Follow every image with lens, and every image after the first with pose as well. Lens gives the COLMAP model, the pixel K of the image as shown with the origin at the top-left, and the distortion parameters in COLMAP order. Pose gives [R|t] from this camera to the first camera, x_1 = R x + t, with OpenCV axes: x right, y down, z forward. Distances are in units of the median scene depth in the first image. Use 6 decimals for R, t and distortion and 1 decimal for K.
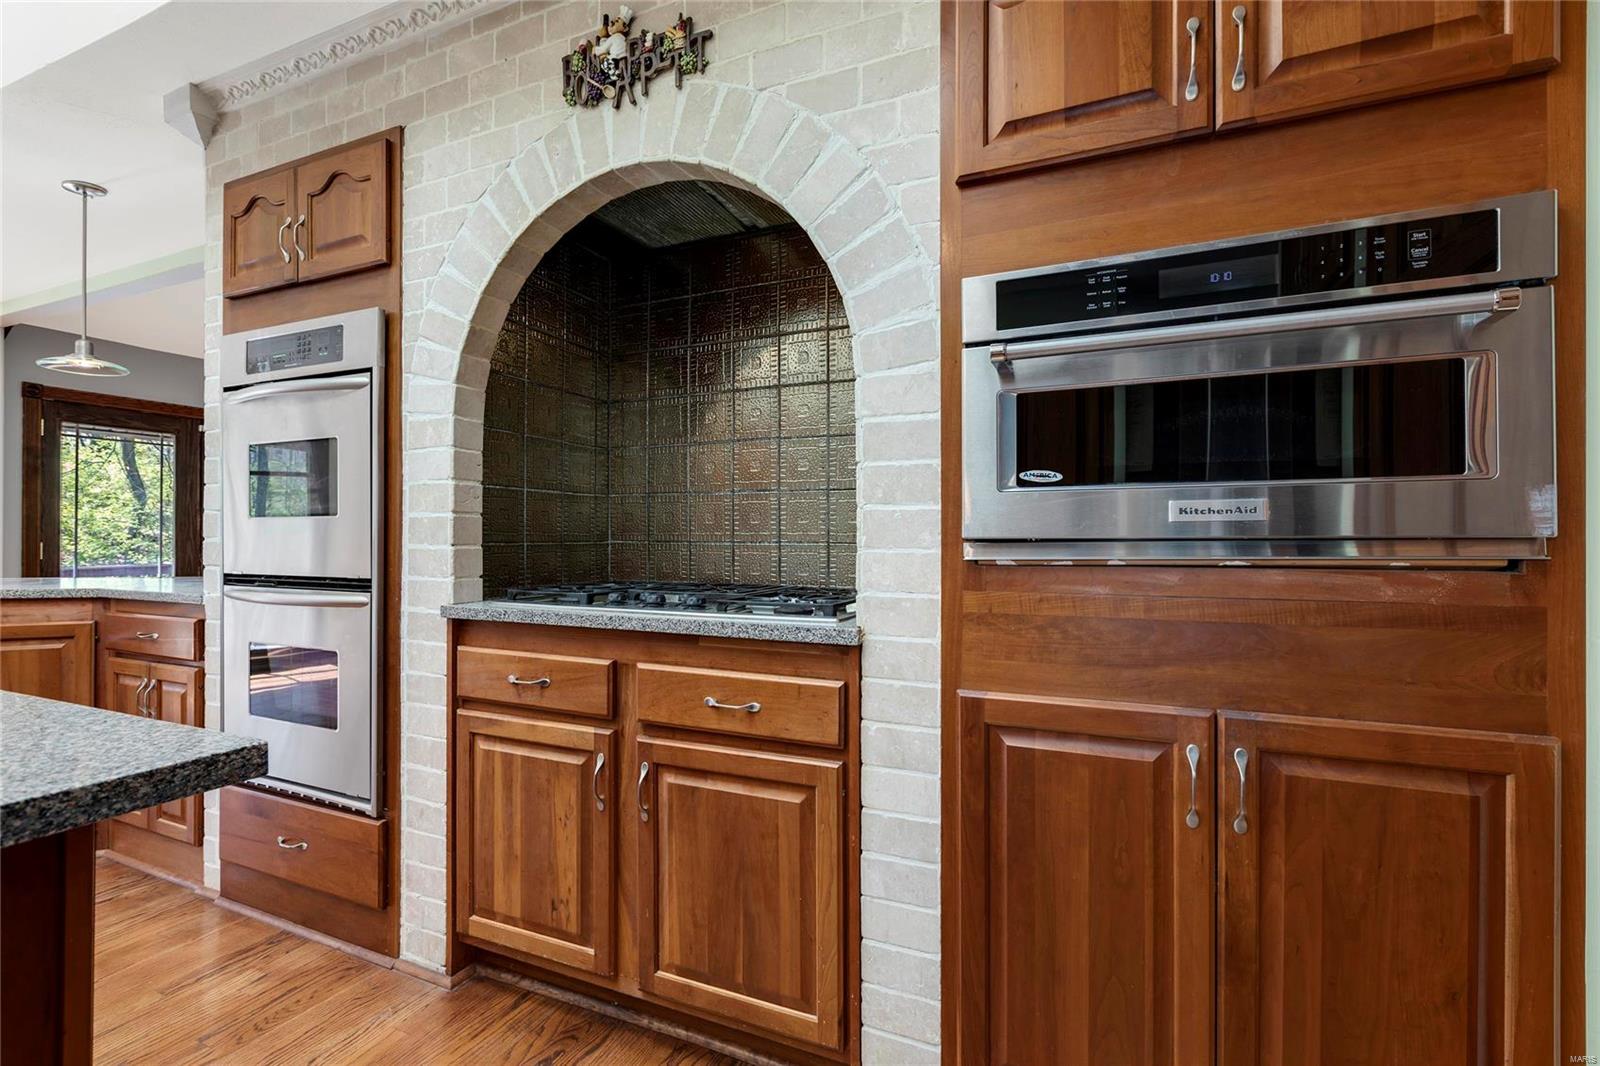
lens RADIAL K [[711.6, 0, 800.0], [0, 711.6, 533.0], [0, 0, 1]] dist [0.002470, 0.000211]
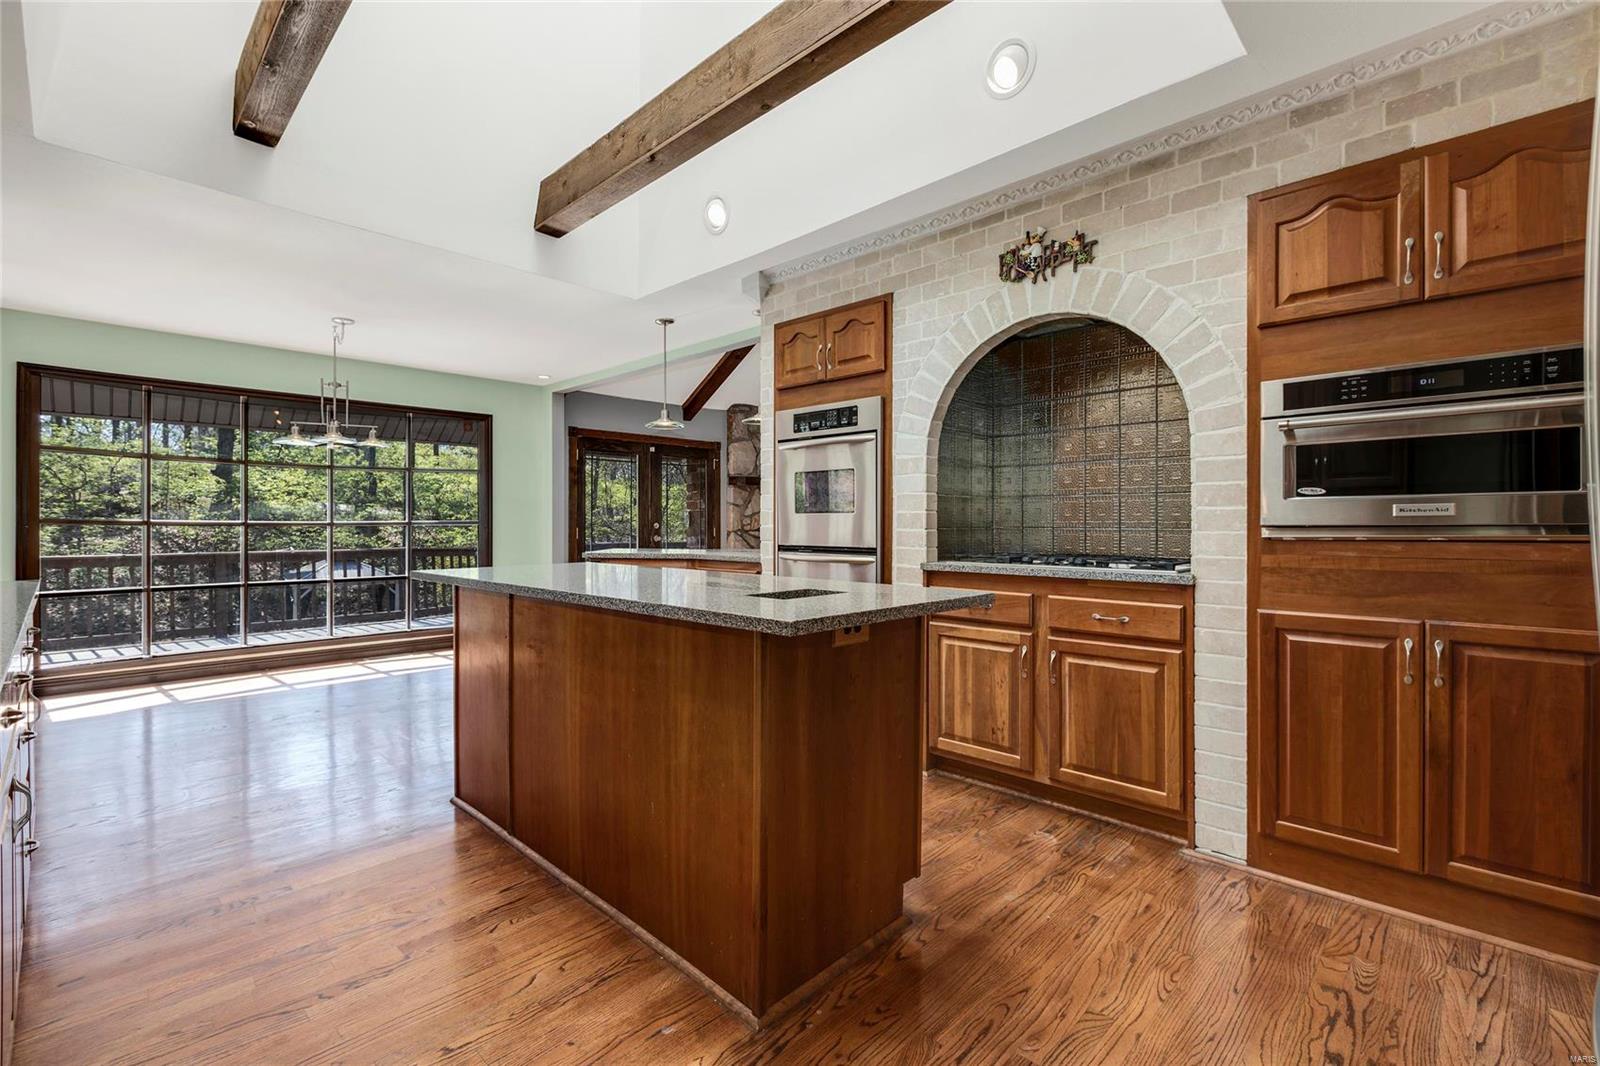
lens RADIAL K [[720.4, 0, 792.2], [0, 720.4, 524.6], [0, 0, 1]] dist [0.002504, -0.000086]
pose [[0.940798, -0.001154, -0.338965, -0.243392], [0.003996, 0.999962, 0.007688, -0.011513], [0.338944, -0.008588, 0.940767, -1.011409]]
